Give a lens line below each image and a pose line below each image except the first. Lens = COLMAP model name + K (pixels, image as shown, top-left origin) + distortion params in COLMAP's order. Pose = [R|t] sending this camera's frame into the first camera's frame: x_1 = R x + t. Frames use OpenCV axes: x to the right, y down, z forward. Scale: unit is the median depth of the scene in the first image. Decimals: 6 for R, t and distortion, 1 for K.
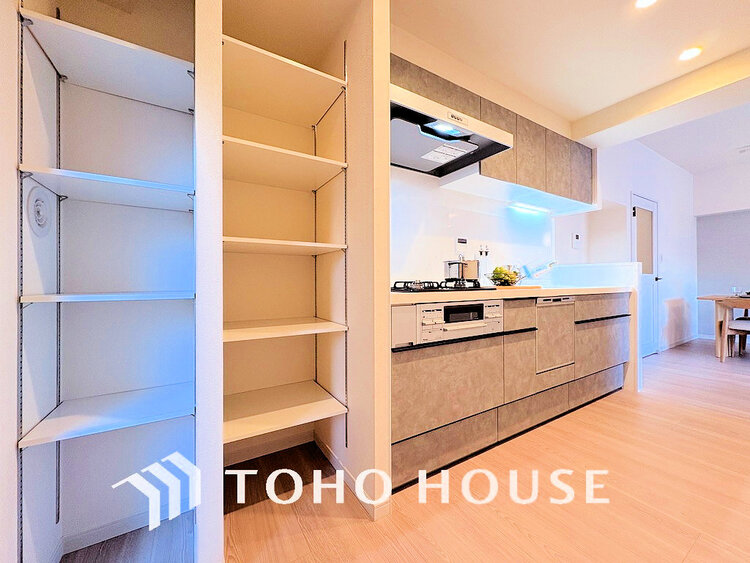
lens RADIAL K [[299.4, 0, 375.0], [0, 299.4, 281.5], [0, 0, 1]] dist [-0.000355, -0.000080]
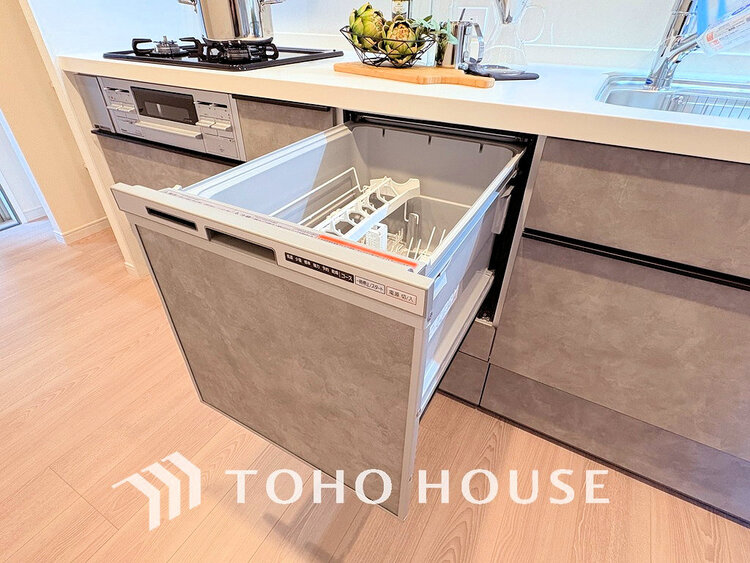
lens RADIAL K [[376.3, 0, 375.0], [0, 376.3, 281.5], [0, 0, 1]] dist [0.000536, 0.000067]
pose [[0.482767, 0.502289, -0.717386, 1.263747], [-0.031835, 0.828692, 0.558798, -0.042049], [0.875170, -0.246931, 0.416056, 0.979245]]
